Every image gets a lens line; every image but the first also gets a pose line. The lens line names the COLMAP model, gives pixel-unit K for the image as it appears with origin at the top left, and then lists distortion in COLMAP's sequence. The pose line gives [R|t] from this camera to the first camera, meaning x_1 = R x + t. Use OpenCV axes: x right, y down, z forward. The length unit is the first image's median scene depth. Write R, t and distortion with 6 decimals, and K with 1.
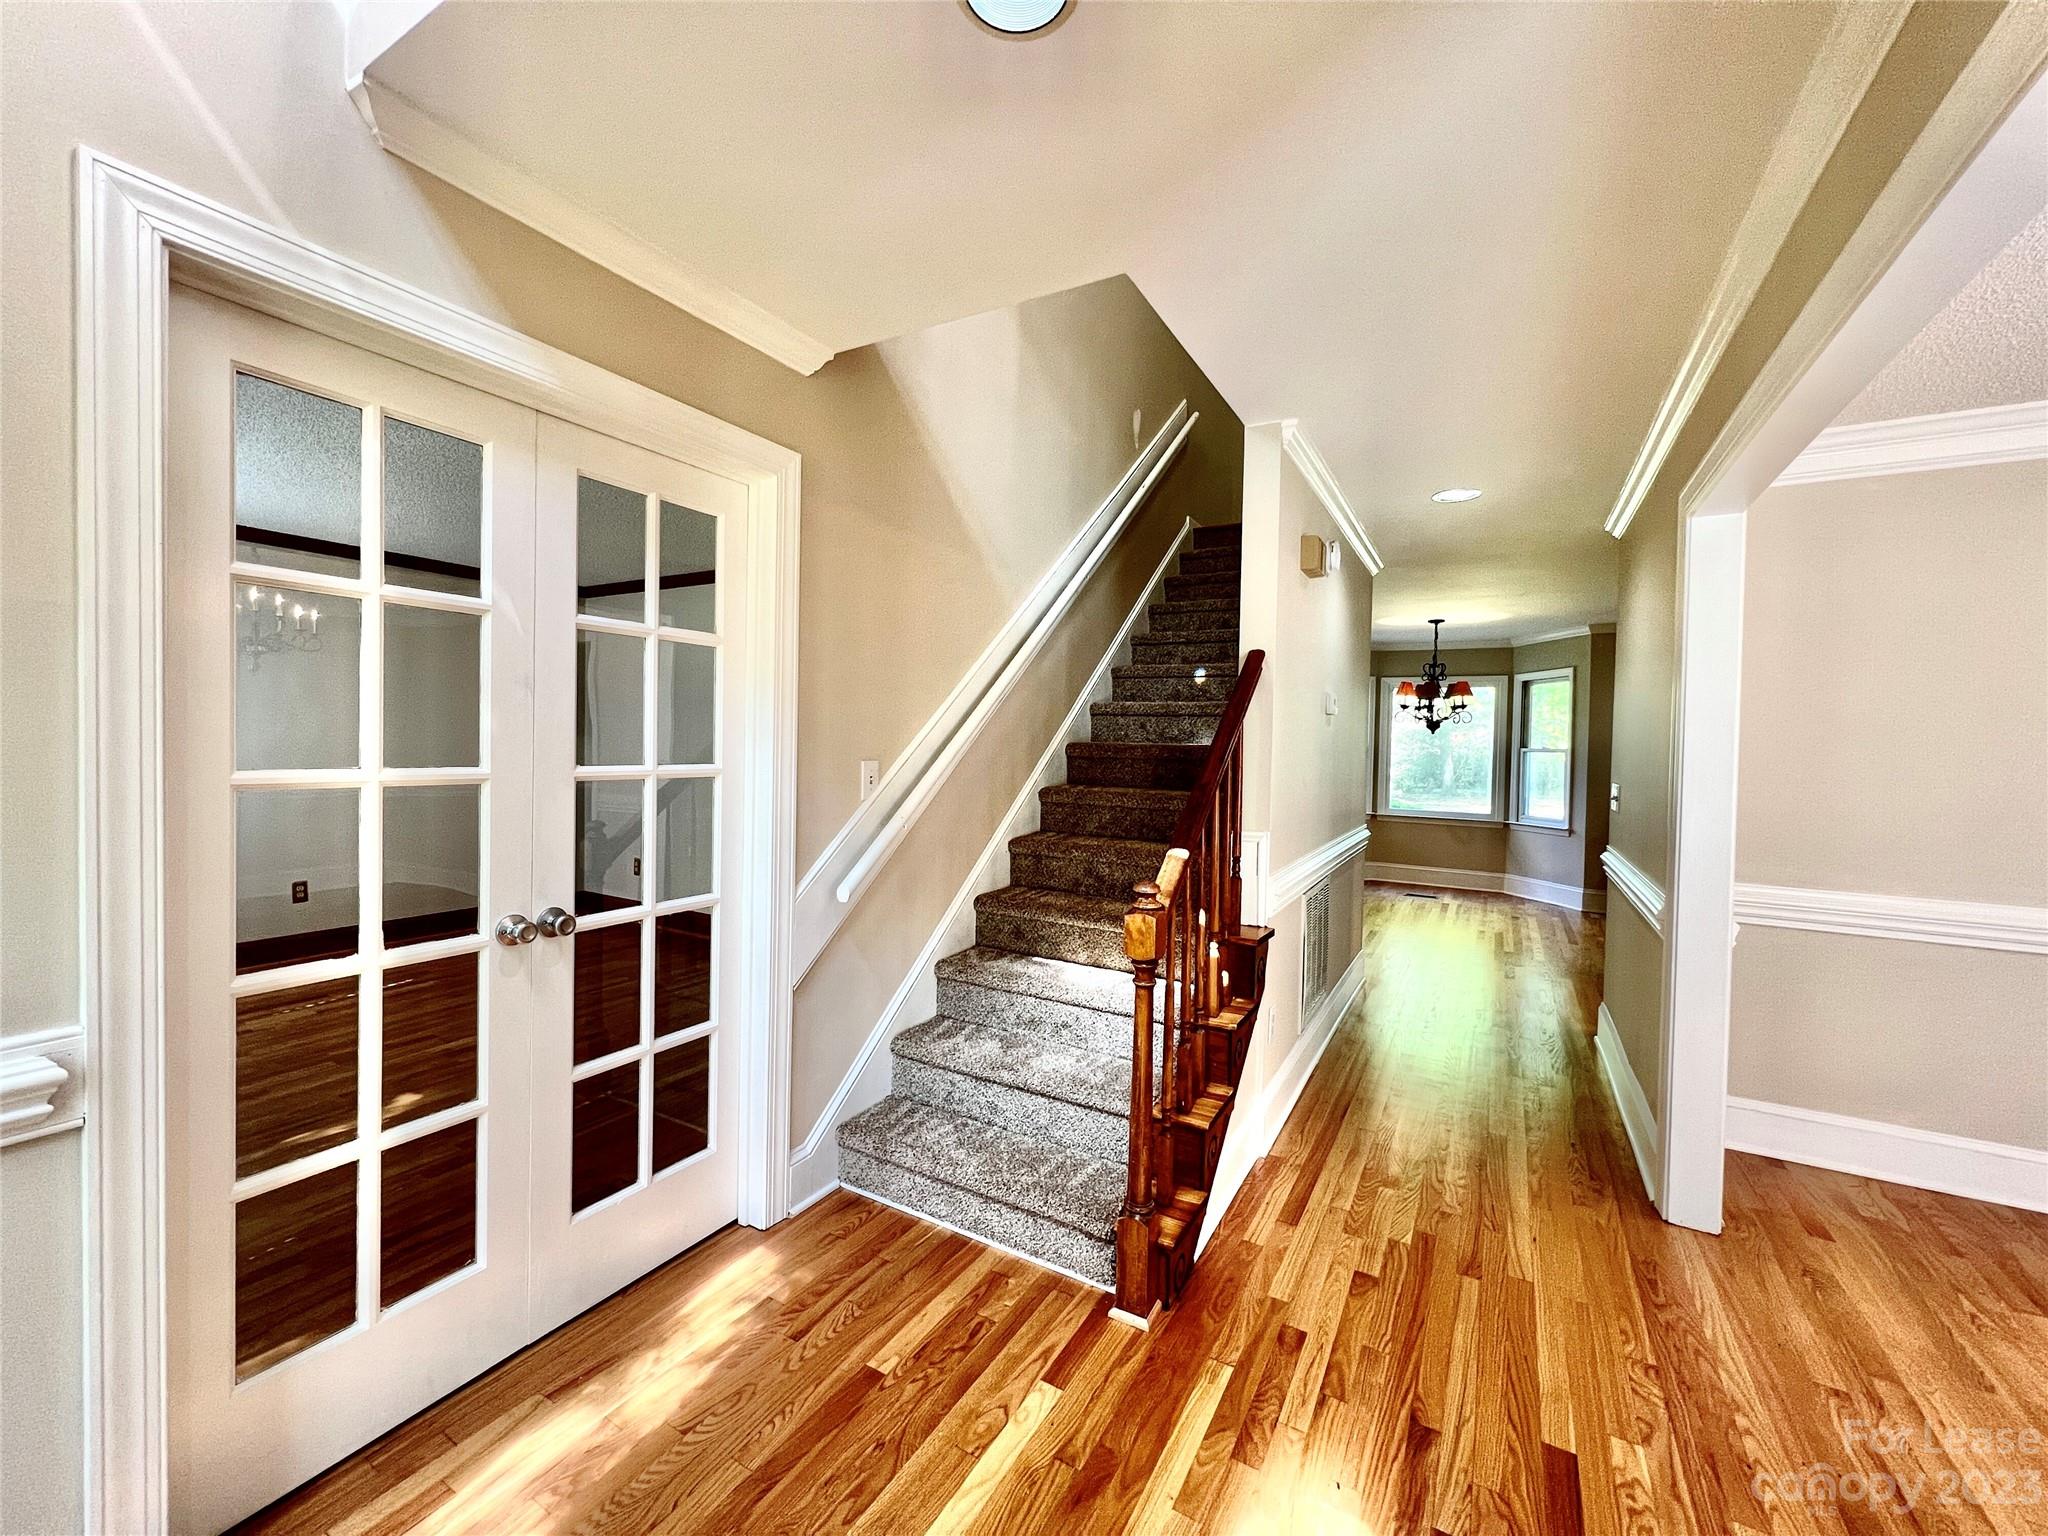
lens RADIAL K [[821.2, 0, 1022.2], [0, 821.2, 760.5], [0, 0, 1]] dist [-0.000641, 0.000361]
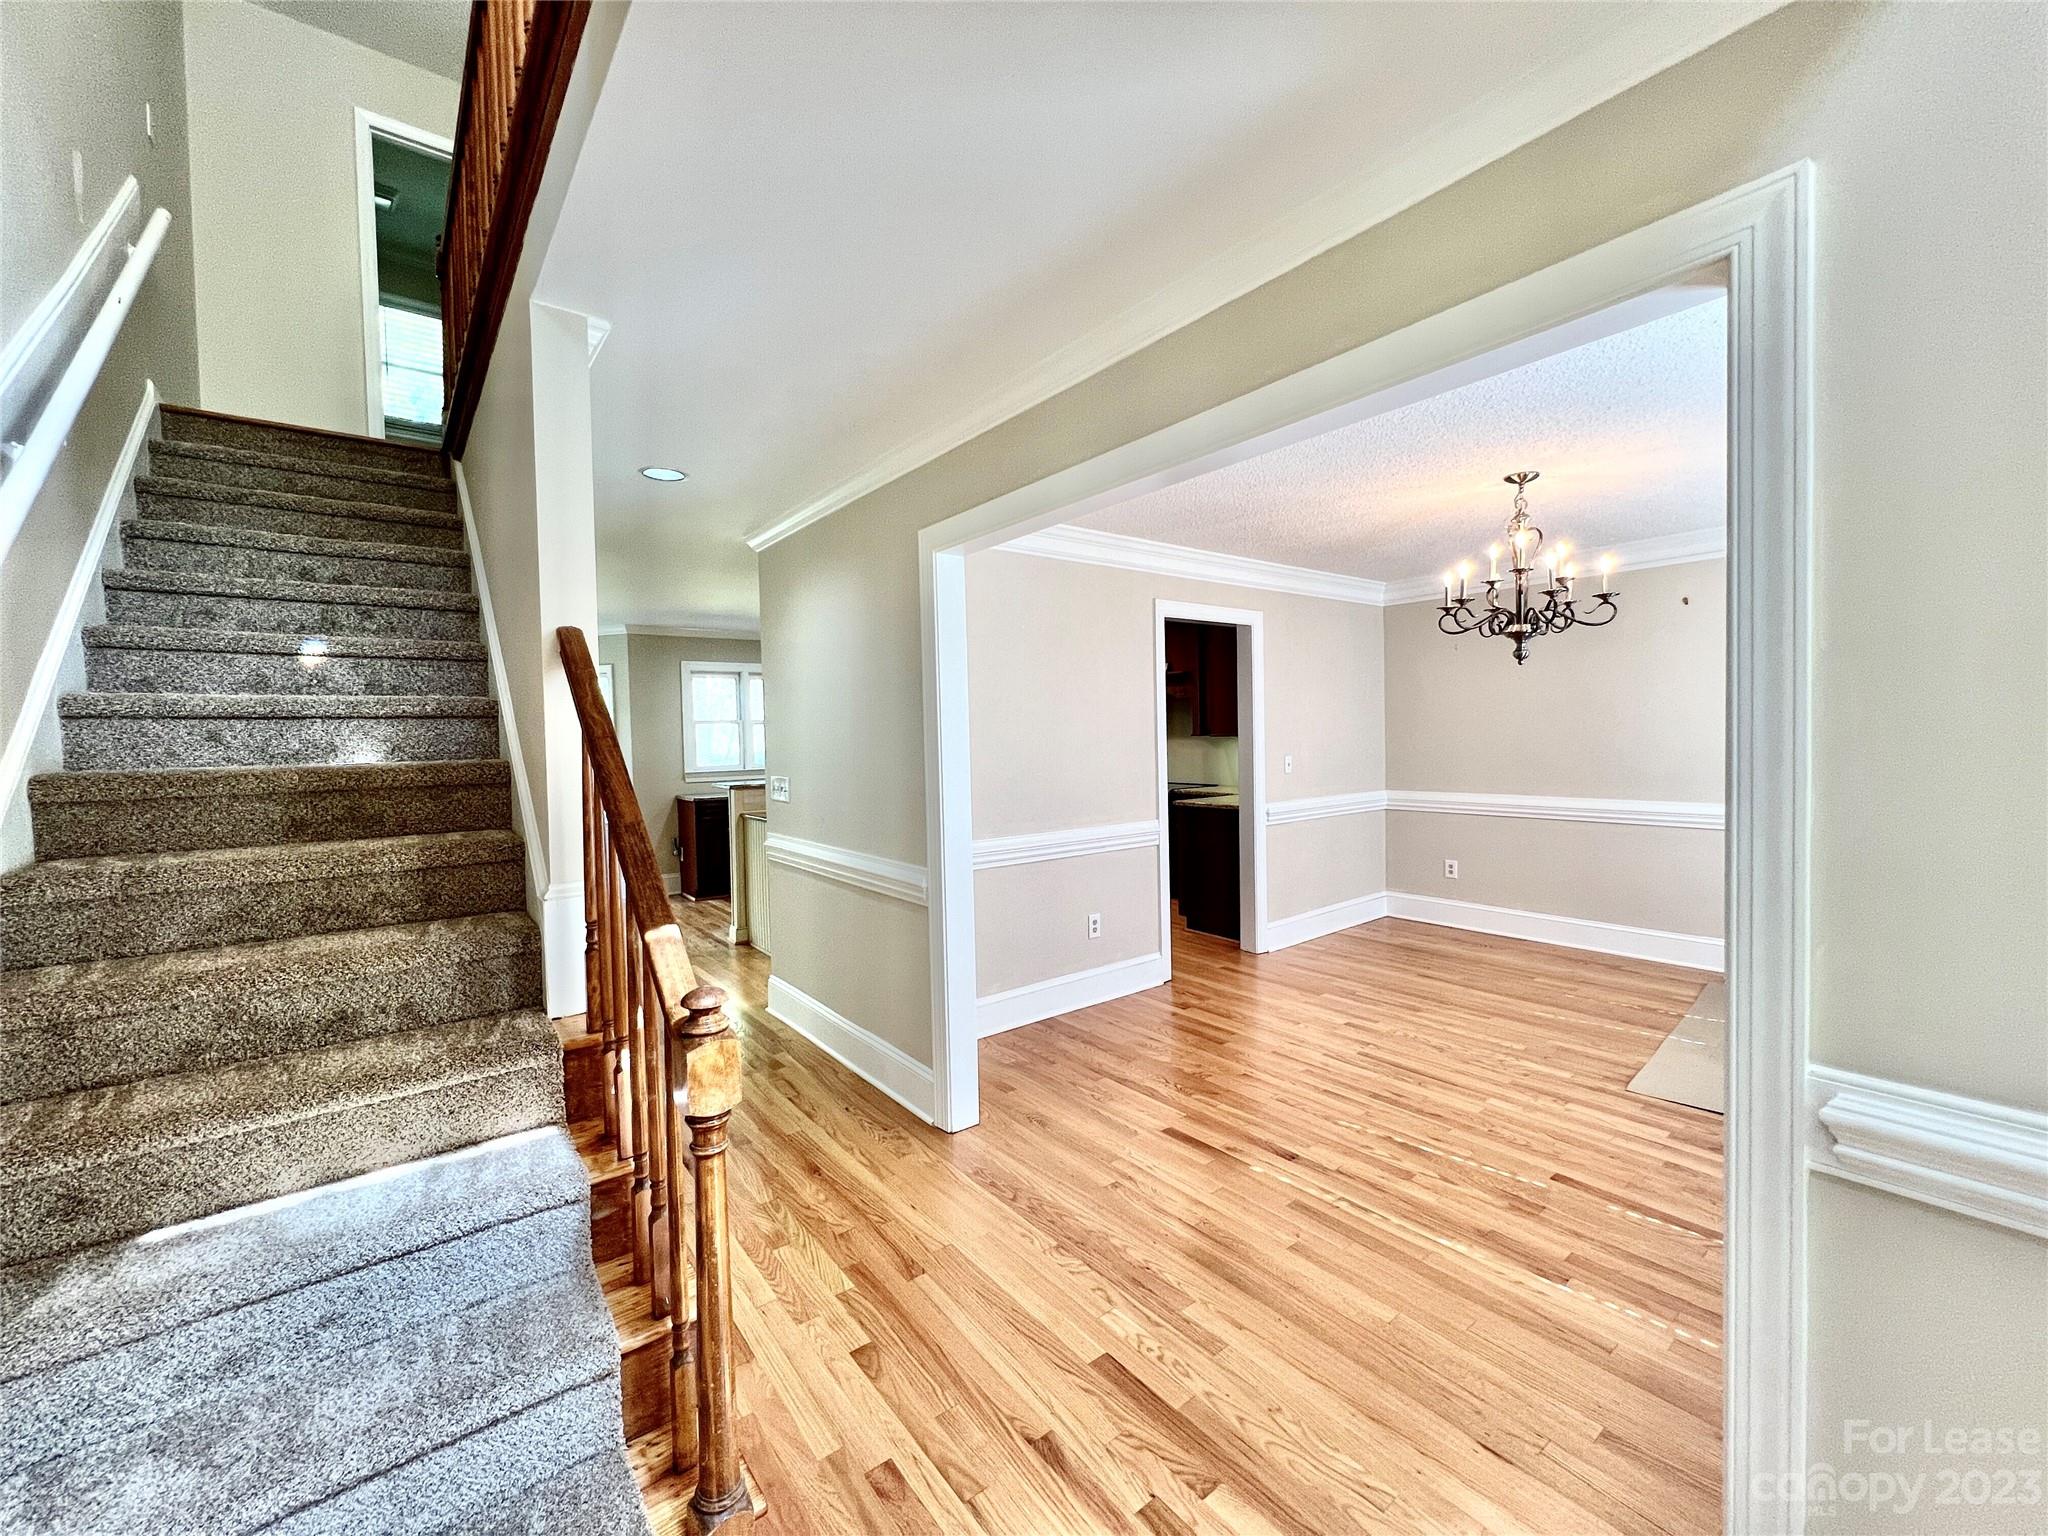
lens RADIAL K [[821.2, 0, 1022.2], [0, 821.2, 760.5], [0, 0, 1]] dist [-0.000641, 0.000361]
pose [[0.375622, -0.057630, 0.924980, -0.277041], [0.051168, 0.997832, 0.041390, -0.034128], [-0.925360, 0.031782, 0.377756, 0.442409]]
